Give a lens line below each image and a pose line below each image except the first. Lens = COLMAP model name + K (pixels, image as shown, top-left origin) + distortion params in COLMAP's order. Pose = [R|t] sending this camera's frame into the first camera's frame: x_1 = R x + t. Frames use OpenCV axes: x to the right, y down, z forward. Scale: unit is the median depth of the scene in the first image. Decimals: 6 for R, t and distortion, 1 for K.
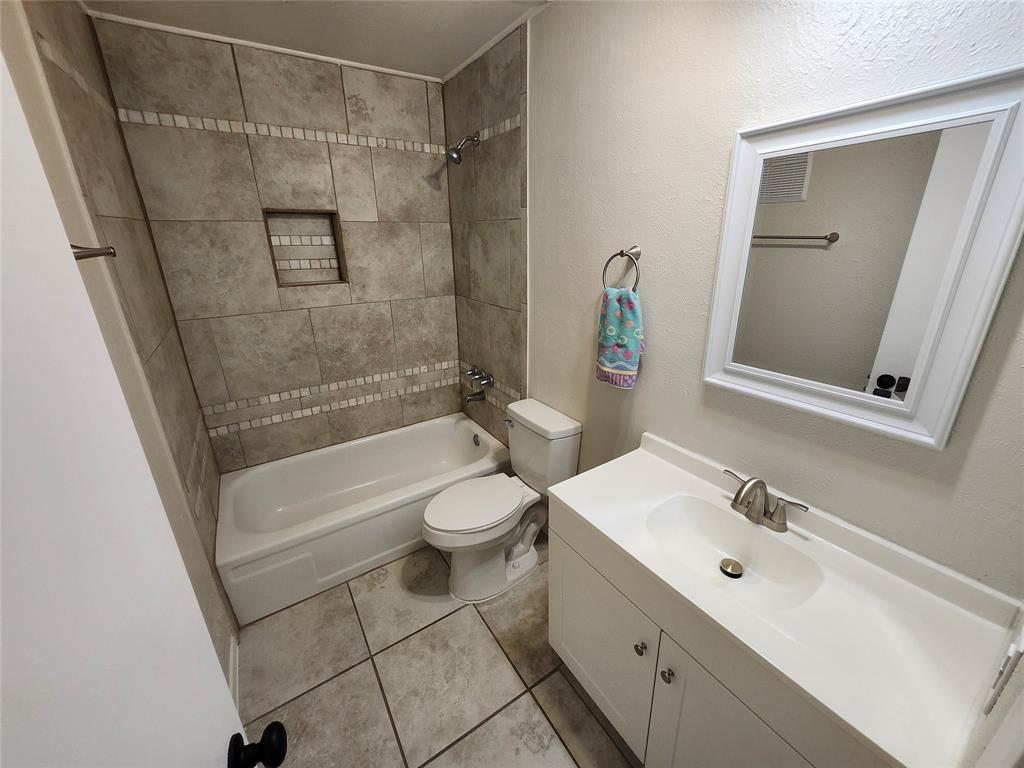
lens RADIAL K [[399.8, 0, 517.4], [0, 399.8, 377.3], [0, 0, 1]] dist [0.001723, 0.000004]
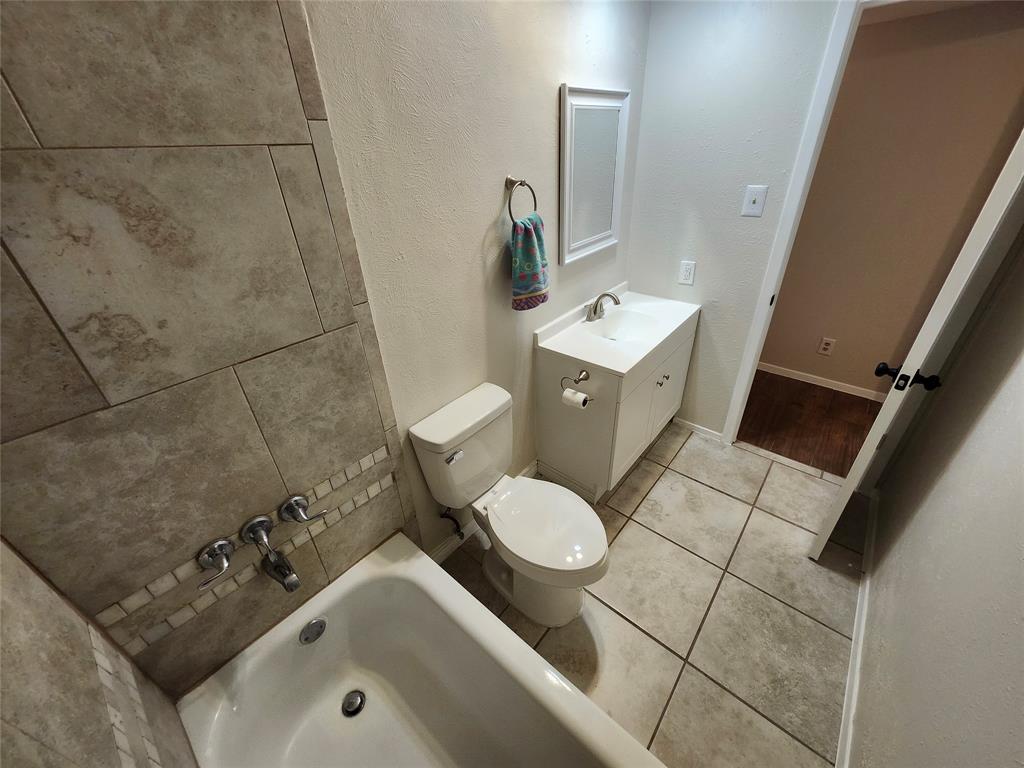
lens RADIAL K [[399.8, 0, 517.4], [0, 399.8, 377.3], [0, 0, 1]] dist [0.001723, 0.000004]
pose [[-0.277105, -0.467772, 0.839287, -0.592029], [0.358649, 0.760006, 0.541999, -0.343780], [-0.891394, 0.451200, -0.042835, 0.897087]]
